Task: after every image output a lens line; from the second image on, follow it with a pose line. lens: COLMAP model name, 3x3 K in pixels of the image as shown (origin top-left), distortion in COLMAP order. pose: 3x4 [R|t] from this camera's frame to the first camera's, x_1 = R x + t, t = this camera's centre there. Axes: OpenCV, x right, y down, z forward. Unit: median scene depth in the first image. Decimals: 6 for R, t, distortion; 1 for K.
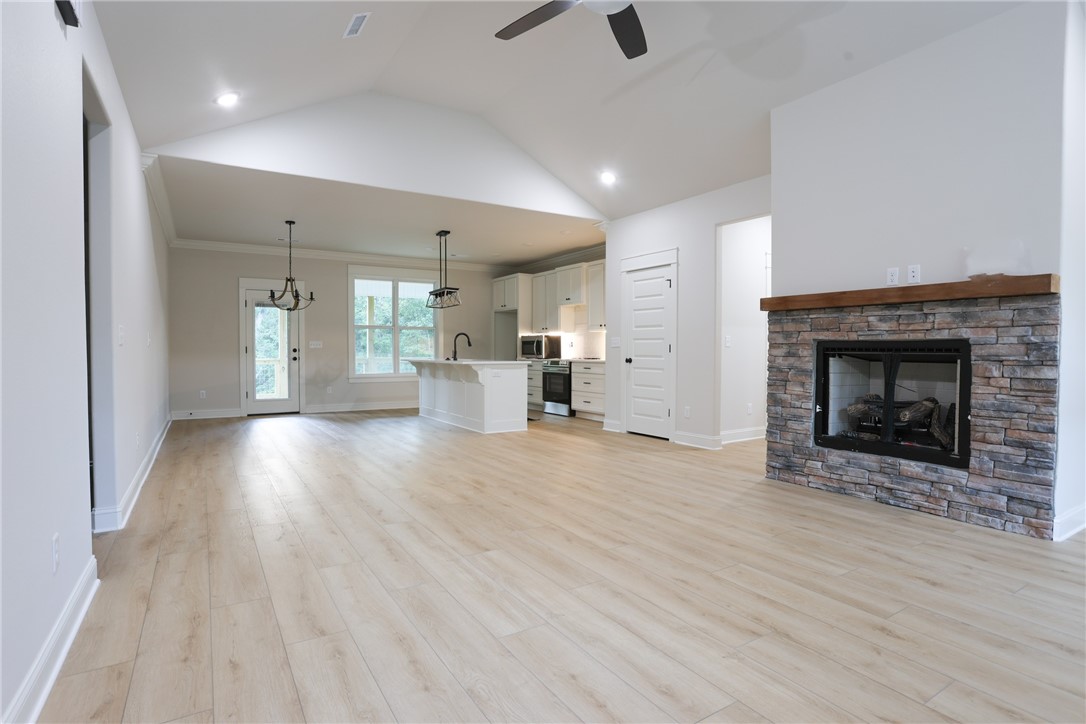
lens RADIAL K [[560.9, 0, 541.5], [0, 560.9, 362.1], [0, 0, 1]] dist [-0.040205, 0.000821]
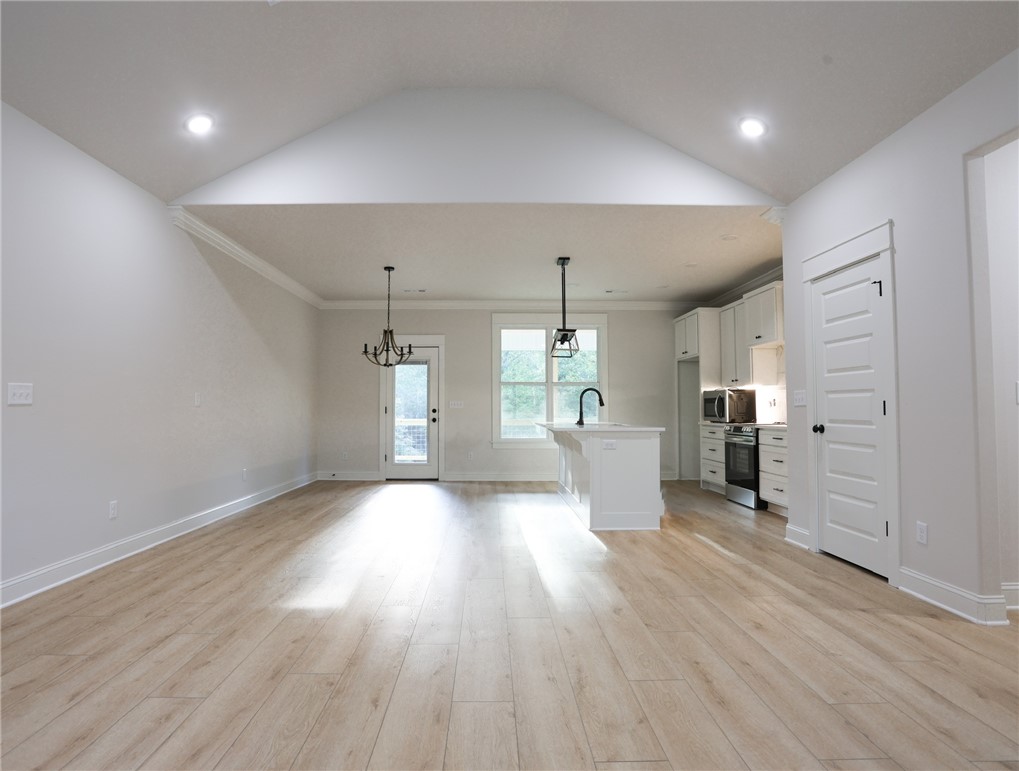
lens RADIAL K [[570.8, 0, 509.5], [0, 570.8, 385.5], [0, 0, 1]] dist [-0.027016, 0.001372]
pose [[0.855541, -0.022468, -0.517247, 0.312370], [-0.010371, 0.998114, -0.060509, -0.014950], [0.517631, 0.057133, 0.853694, 0.541250]]
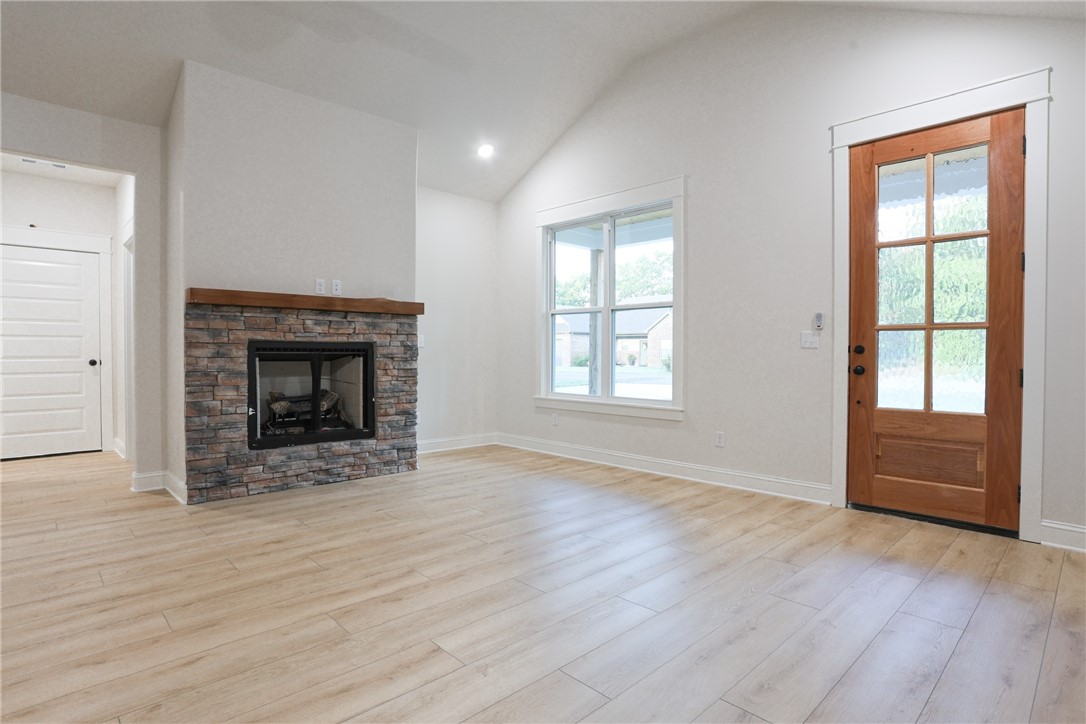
lens RADIAL K [[560.9, 0, 541.5], [0, 560.9, 362.1], [0, 0, 1]] dist [-0.040205, 0.000821]
pose [[-0.206427, -0.020943, 0.978238, -0.554819], [0.018302, 0.999513, 0.025261, -0.016686], [-0.978291, 0.023118, -0.205944, 0.728509]]
